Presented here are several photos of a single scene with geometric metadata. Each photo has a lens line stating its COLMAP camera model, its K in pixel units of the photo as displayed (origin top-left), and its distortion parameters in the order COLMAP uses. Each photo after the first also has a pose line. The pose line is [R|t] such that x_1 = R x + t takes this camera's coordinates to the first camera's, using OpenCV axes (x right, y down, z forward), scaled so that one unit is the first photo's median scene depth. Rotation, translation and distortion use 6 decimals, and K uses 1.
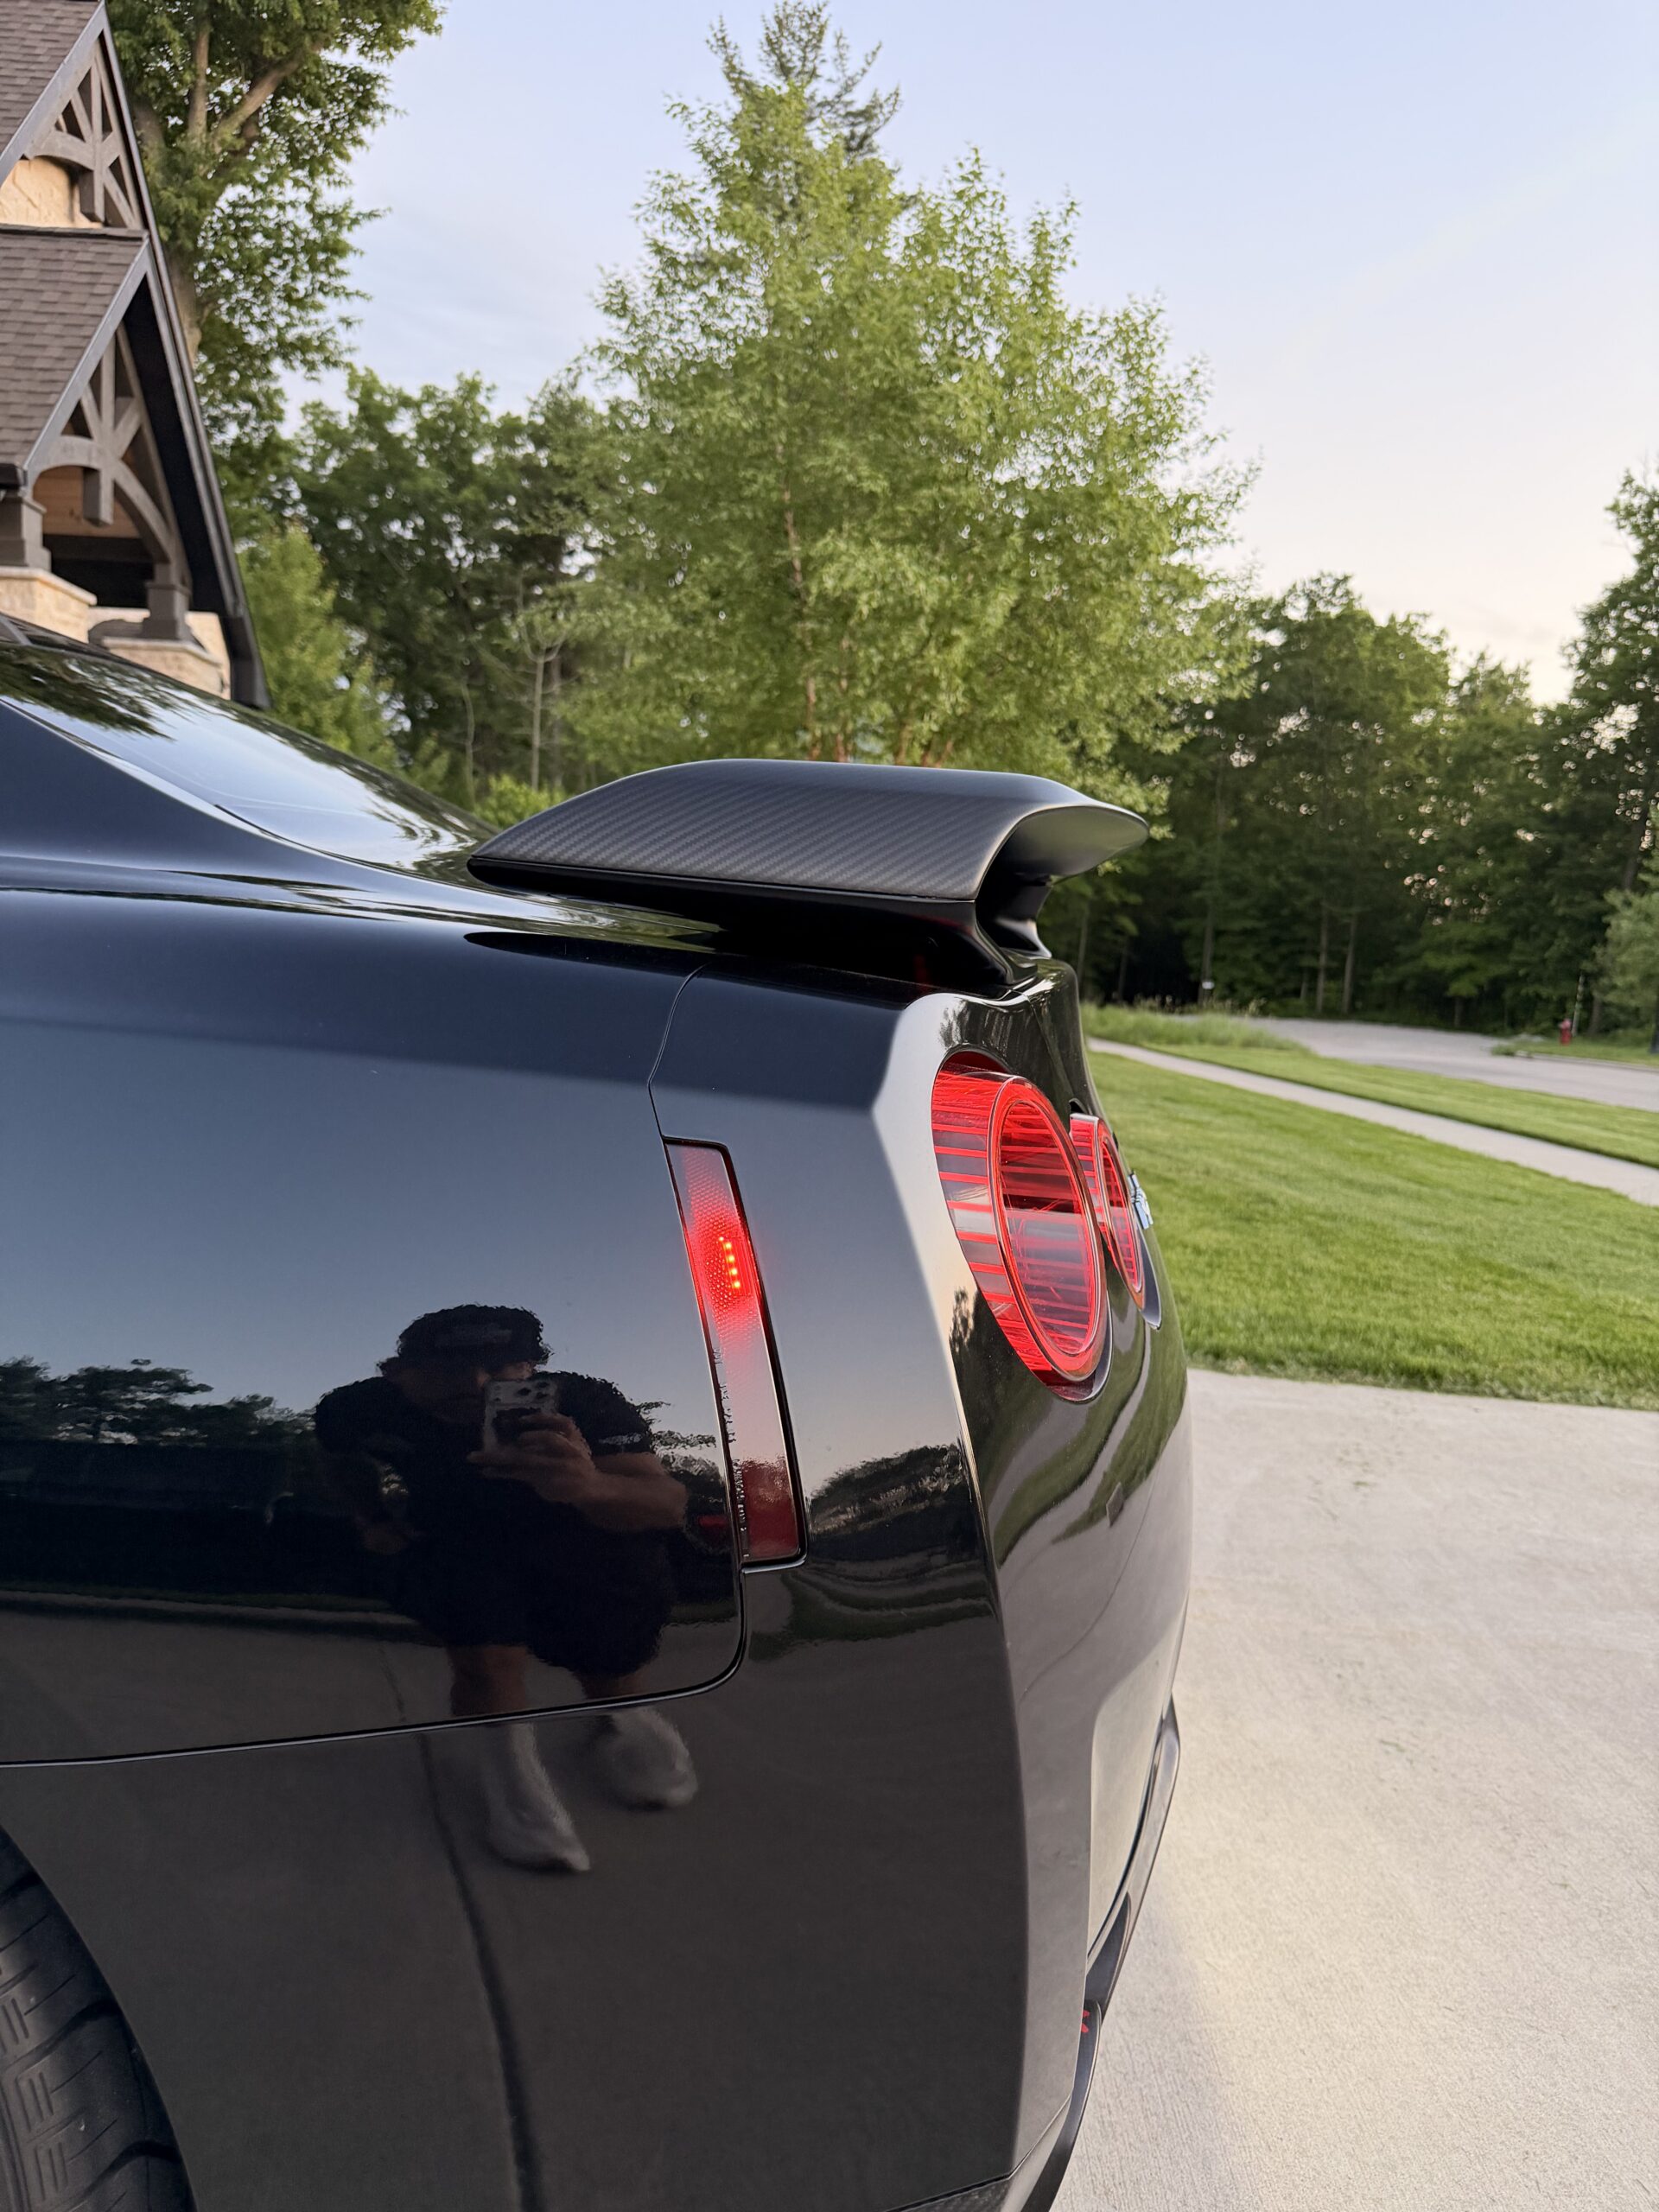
lens RADIAL K [[1596.7, 0, 829.5], [0, 1596.7, 1106.0], [0, 0, 1]] dist [-0.033902, 0.031796]
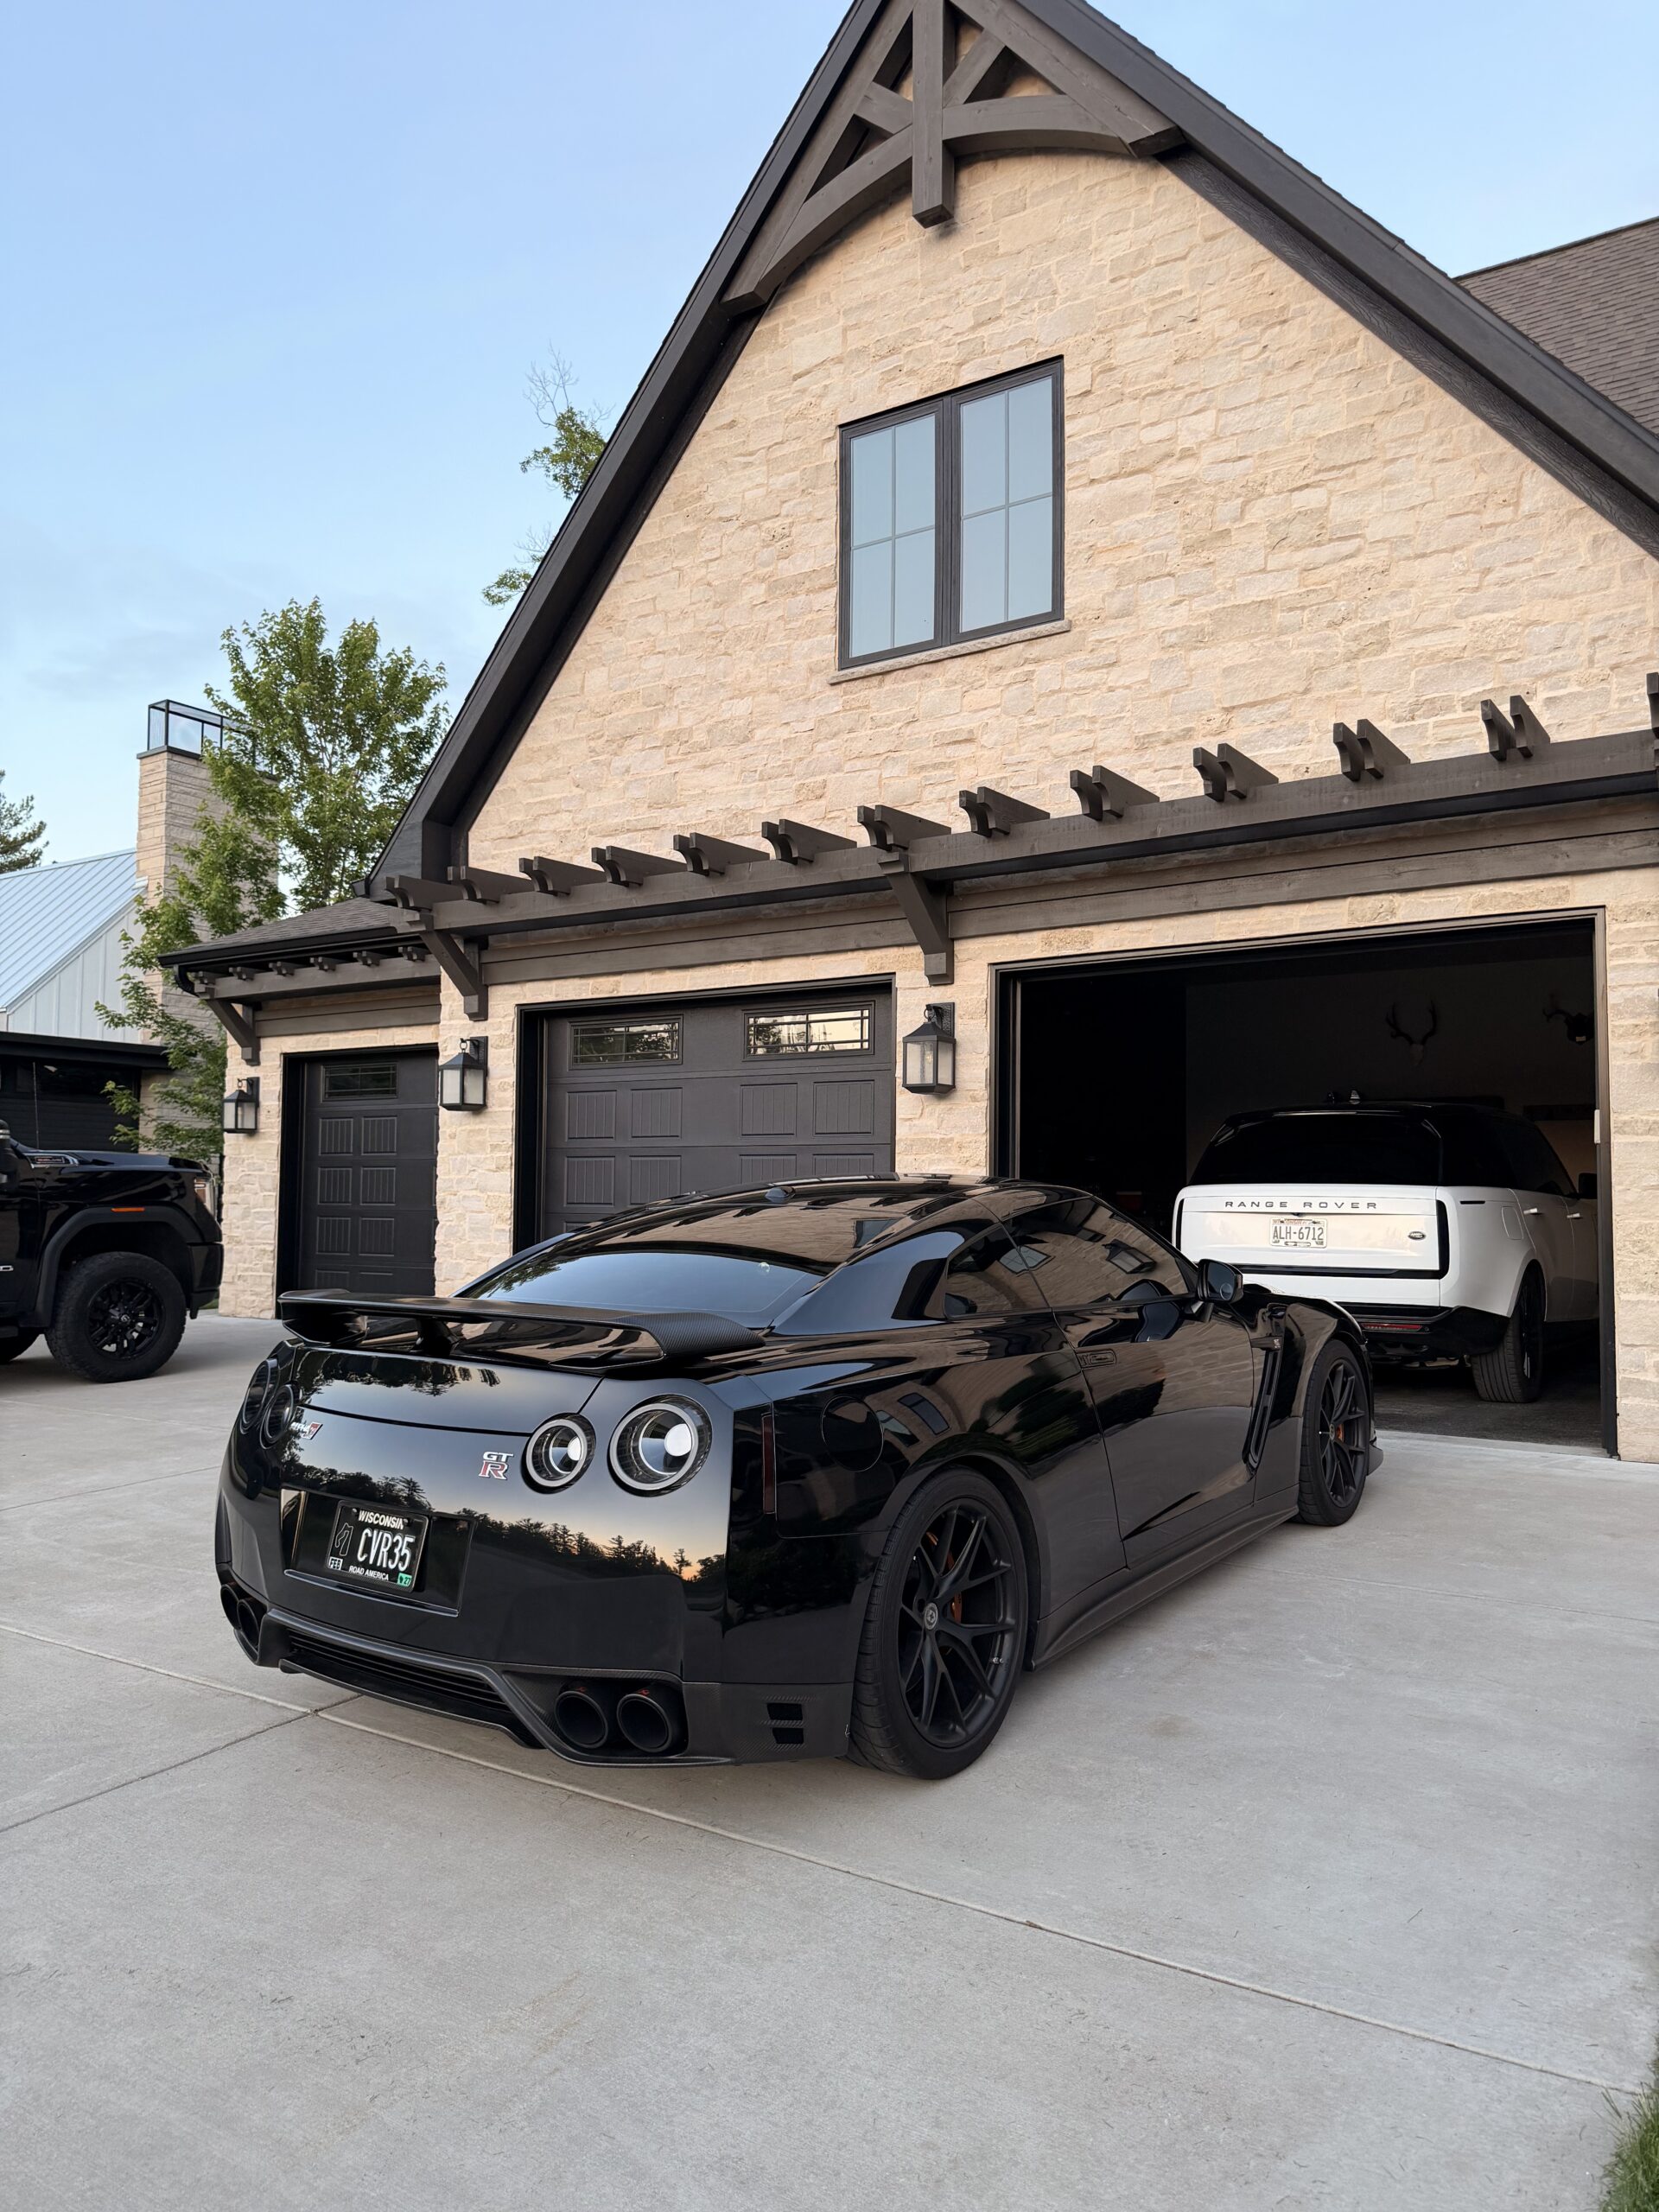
lens RADIAL K [[1560.6, 0, 834.8], [0, 1560.6, 1138.3], [0, 0, 1]] dist [0.063845, -0.083993]
pose [[-0.570801, -0.084970, -0.816680, 0.097182], [-0.118496, 0.992744, -0.020468, -0.025452], [0.812493, 0.085090, -0.576727, 0.165029]]
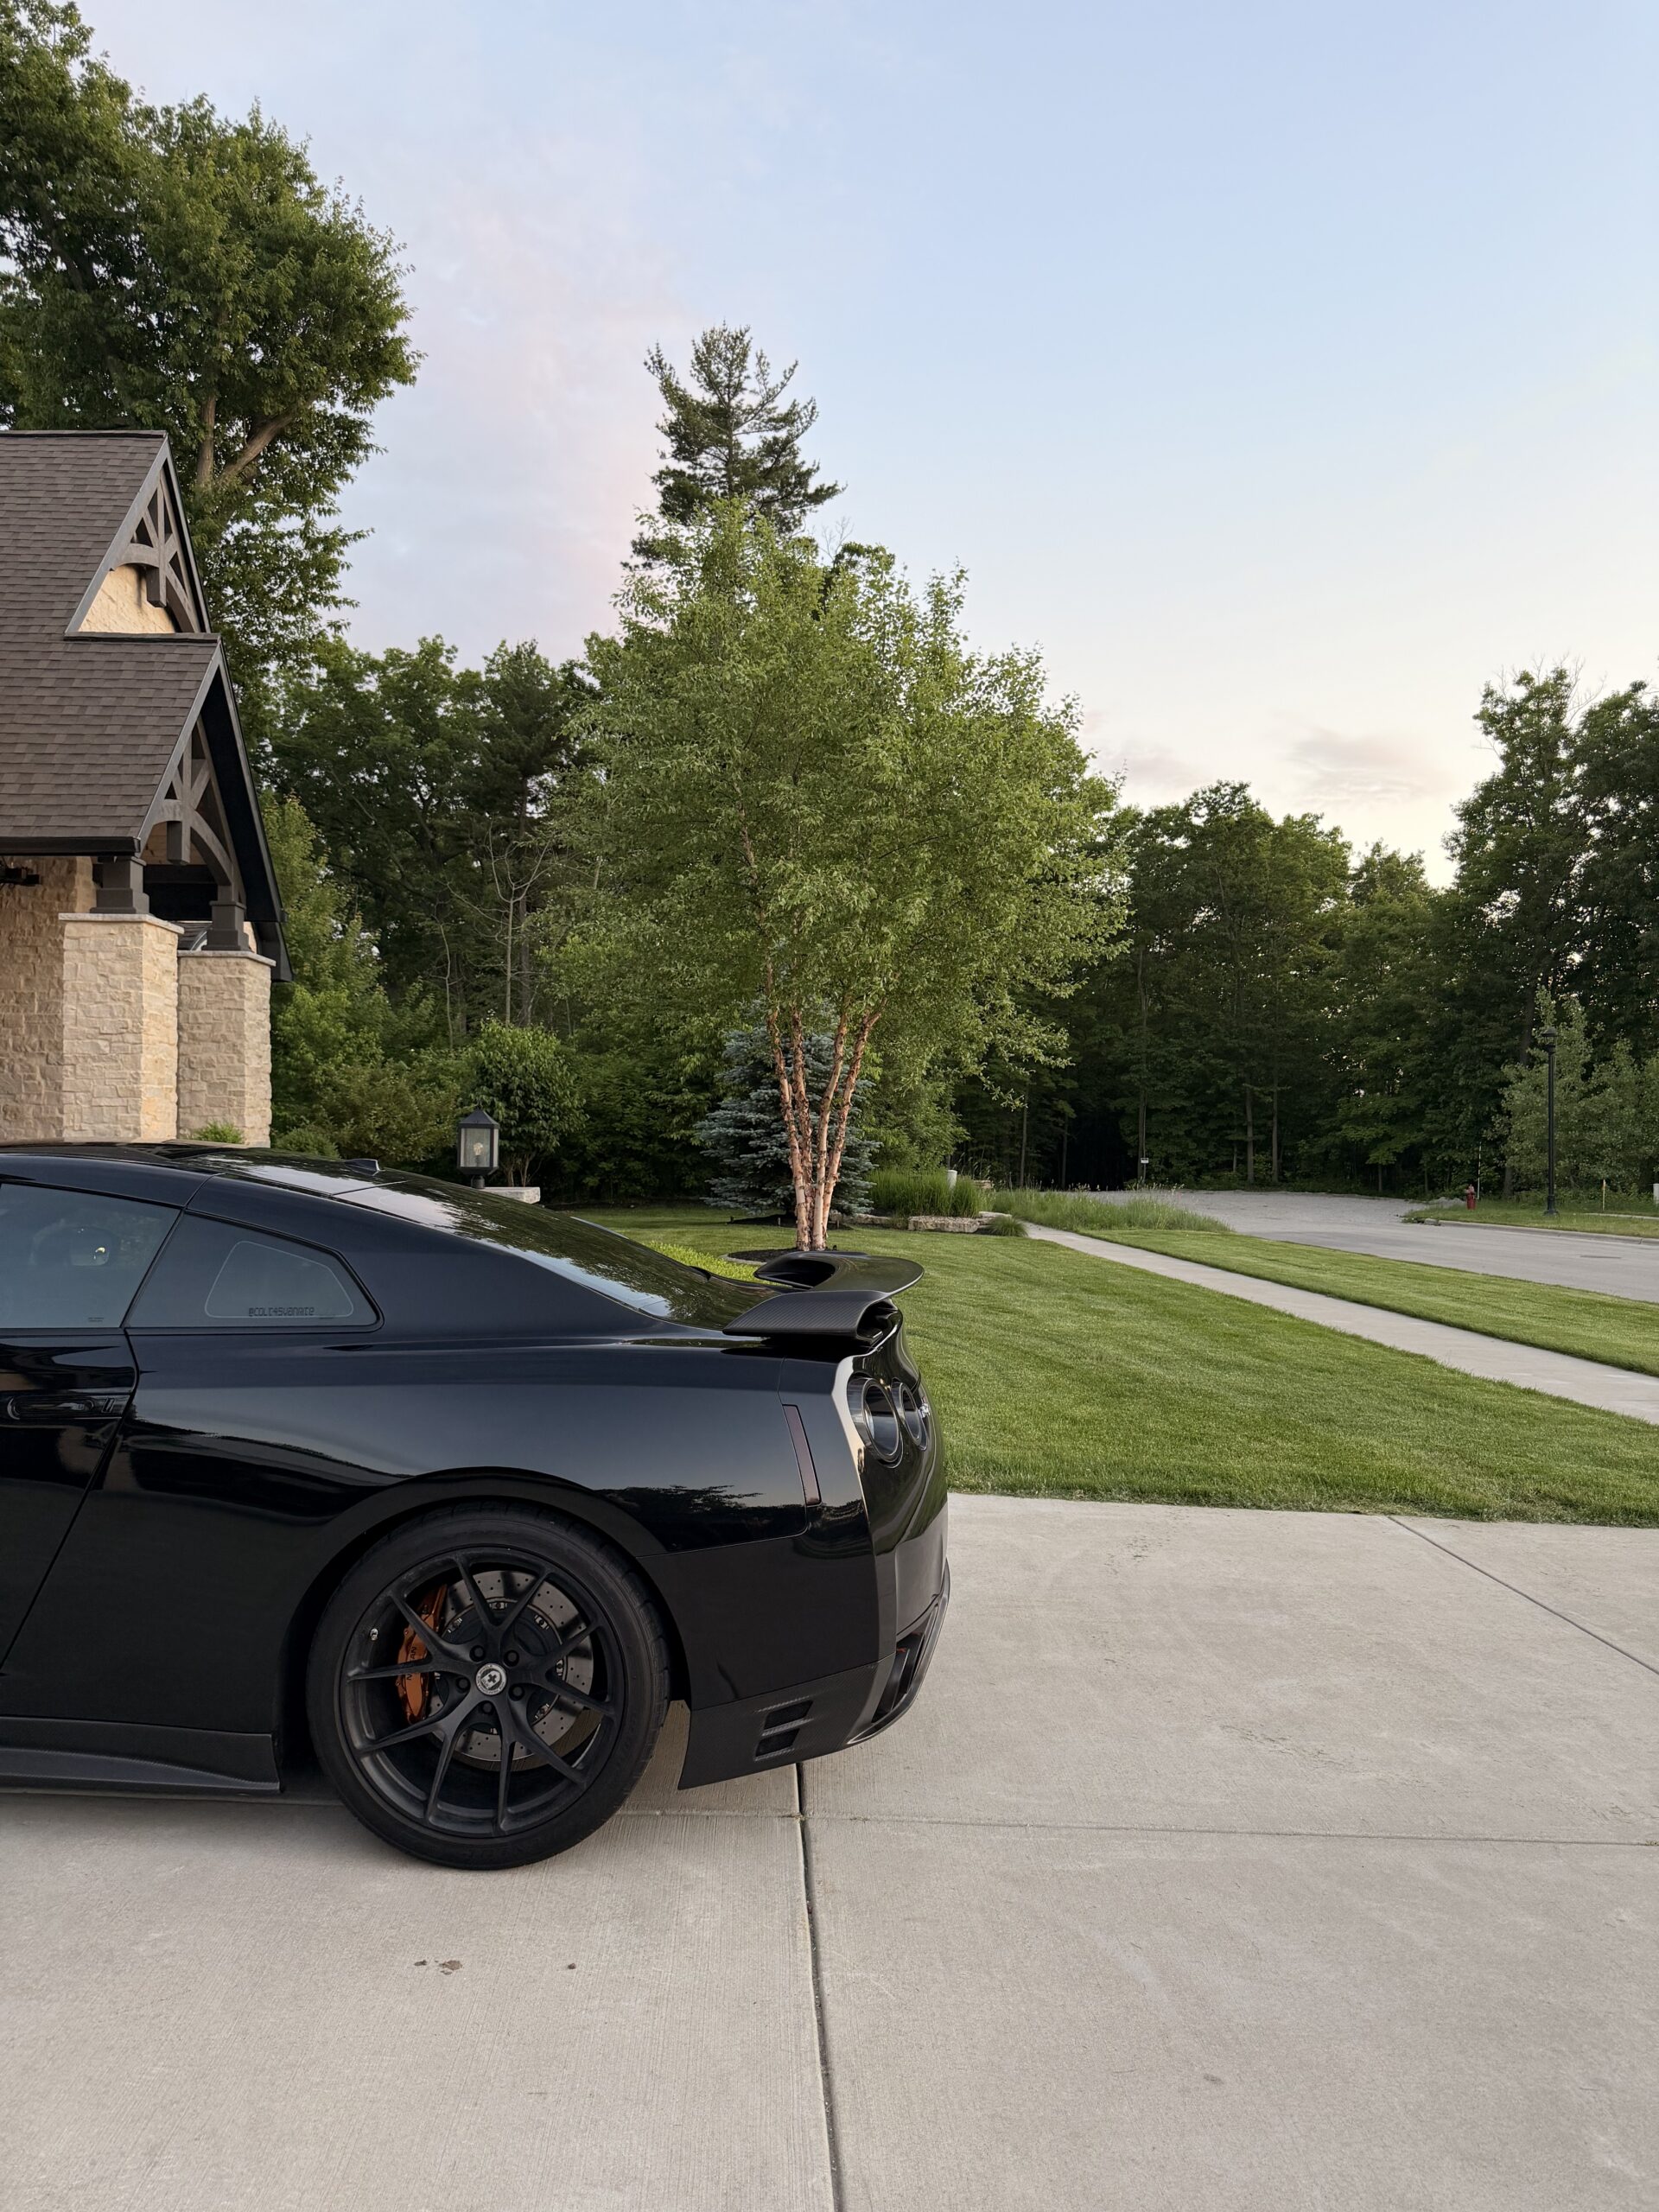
lens RADIAL K [[1566.6, 0, 829.5], [0, 1566.6, 1106.0], [0, 0, 1]] dist [0.071520, -0.075930]
pose [[0.998492, -0.045124, 0.031276, -0.004035], [0.048440, 0.992190, -0.114943, -0.008379], [-0.025845, 0.116284, 0.992880, -0.093994]]
